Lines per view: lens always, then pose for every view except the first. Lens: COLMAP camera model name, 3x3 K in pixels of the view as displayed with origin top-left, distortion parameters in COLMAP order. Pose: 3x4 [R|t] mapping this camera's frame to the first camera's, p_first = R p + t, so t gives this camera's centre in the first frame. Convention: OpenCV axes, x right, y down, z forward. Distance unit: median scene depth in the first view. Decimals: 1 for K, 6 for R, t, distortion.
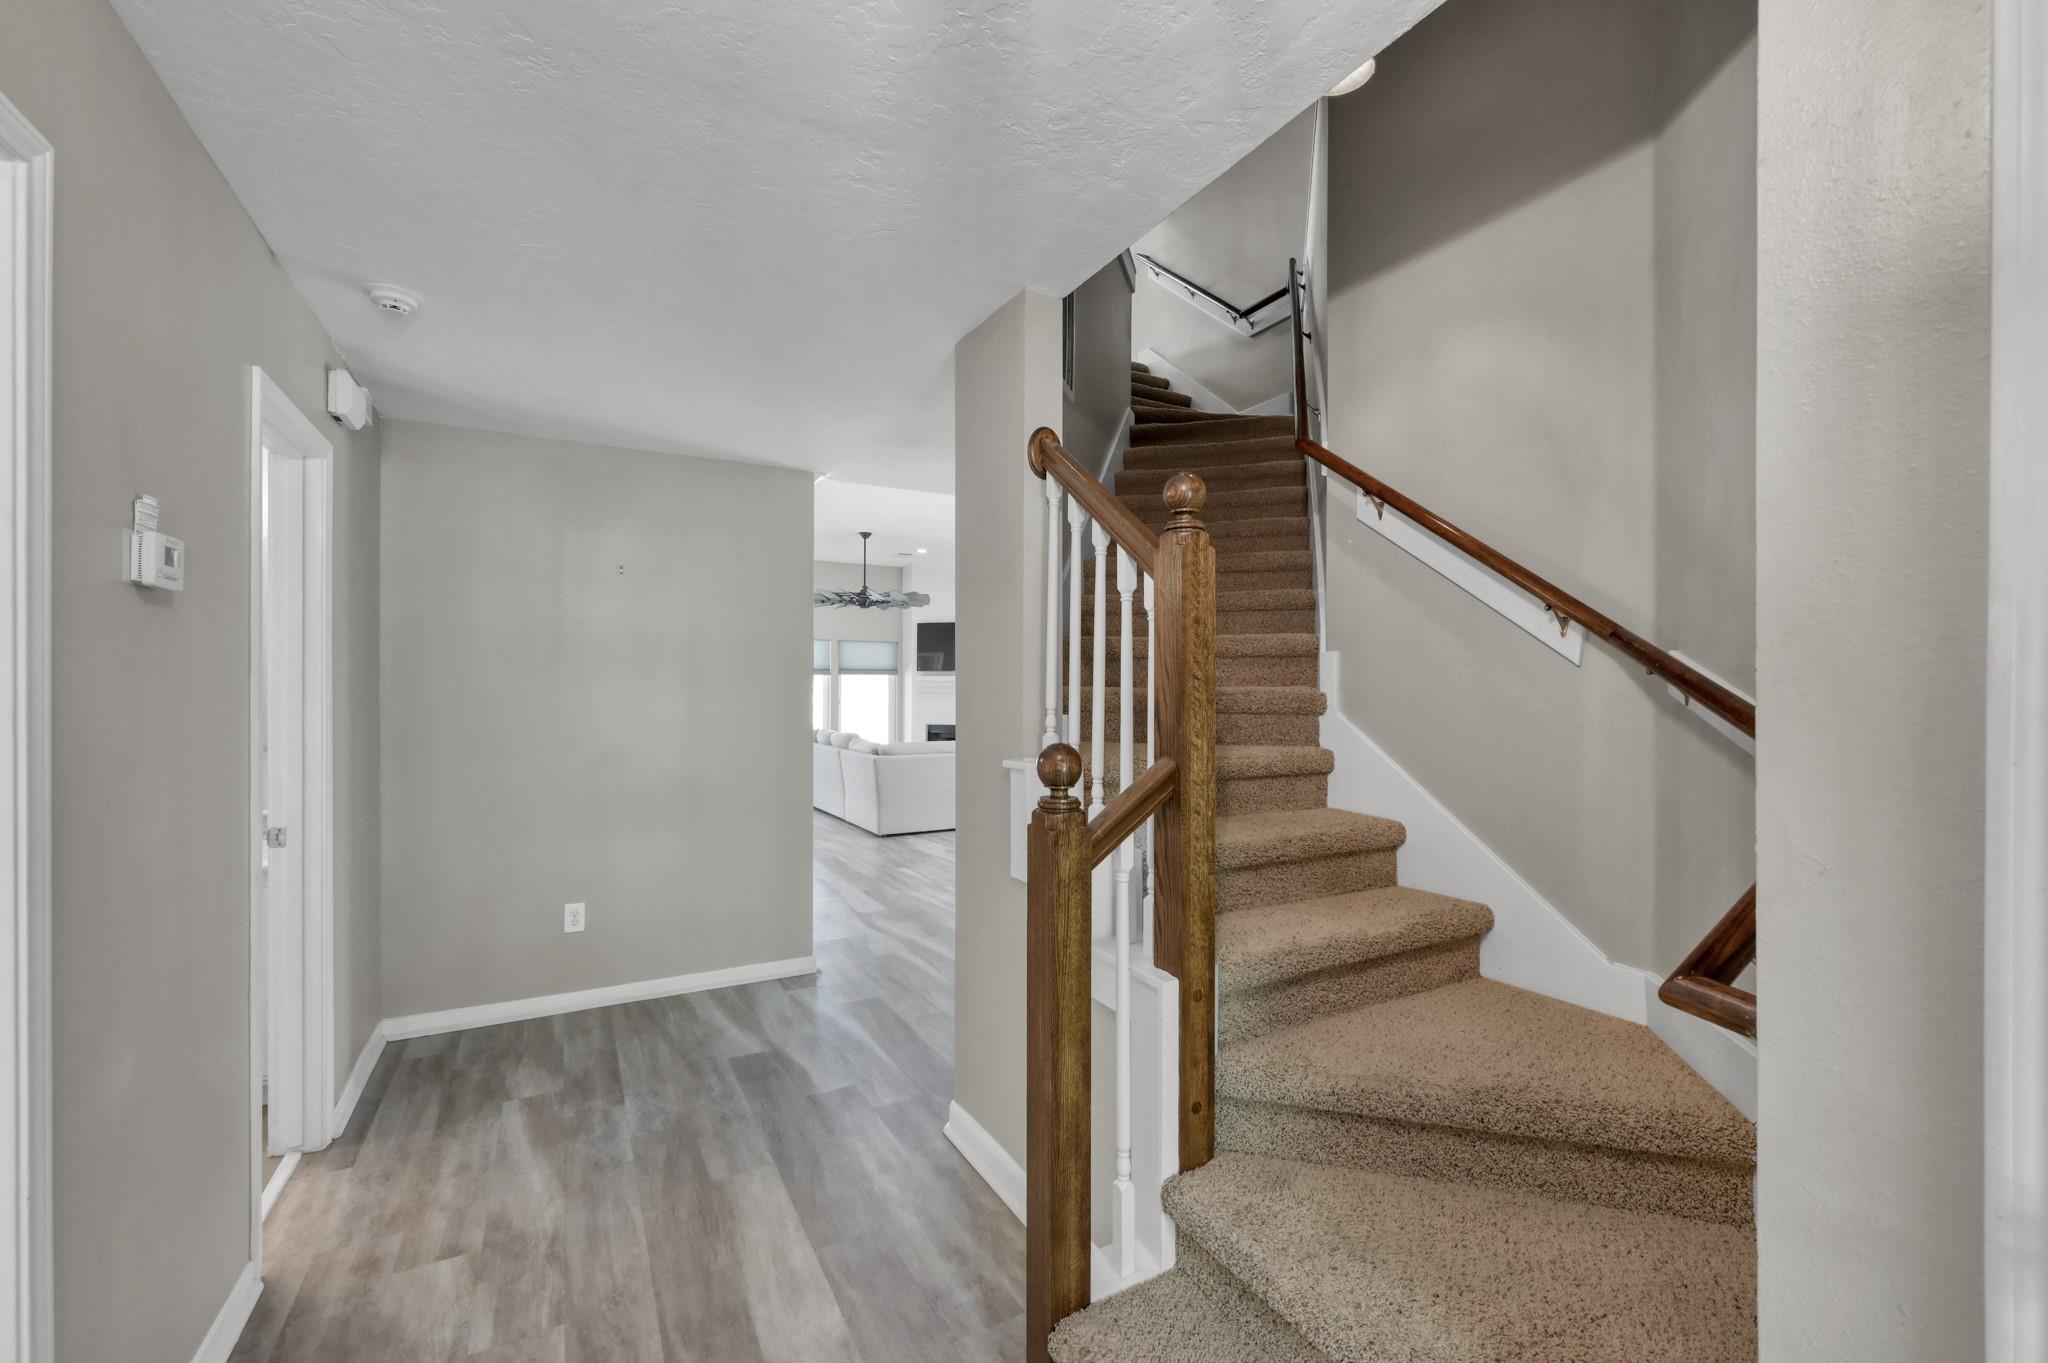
lens RADIAL K [[862.7, 0, 1034.0], [0, 862.7, 692.3], [0, 0, 1]] dist [-0.001676, -0.000022]
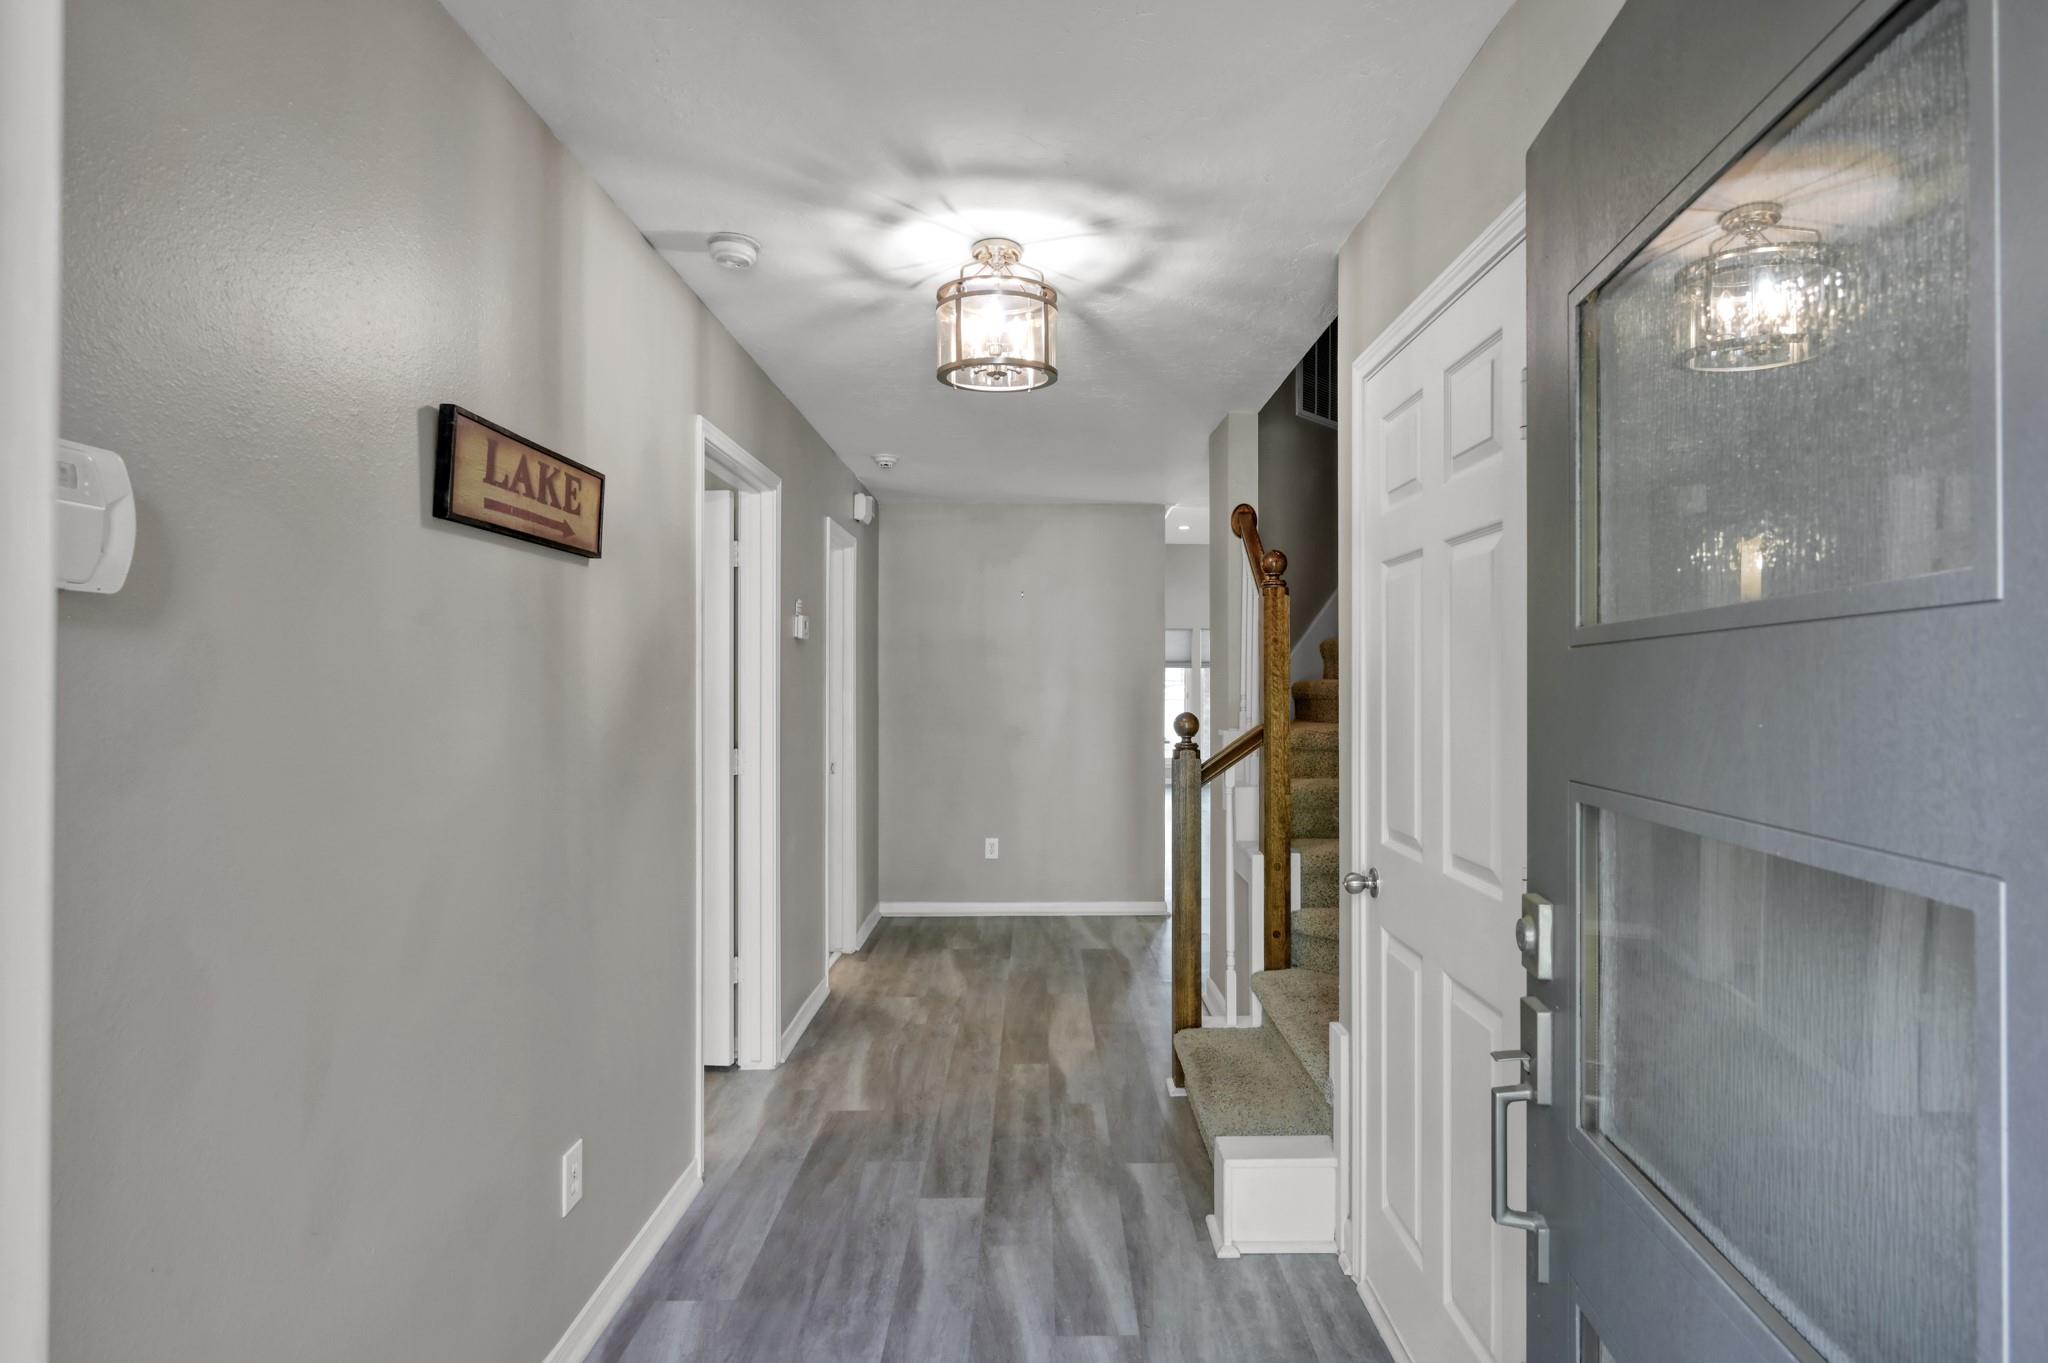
lens RADIAL K [[1062.6, 0, 1021.9], [0, 1062.6, 680.1], [0, 0, 1]] dist [0.001108, 0.000025]
pose [[0.871846, -0.004012, -0.489764, 0.633427], [0.001076, 0.999980, -0.006275, 0.004549], [0.489779, 0.004943, 0.871832, -0.848730]]
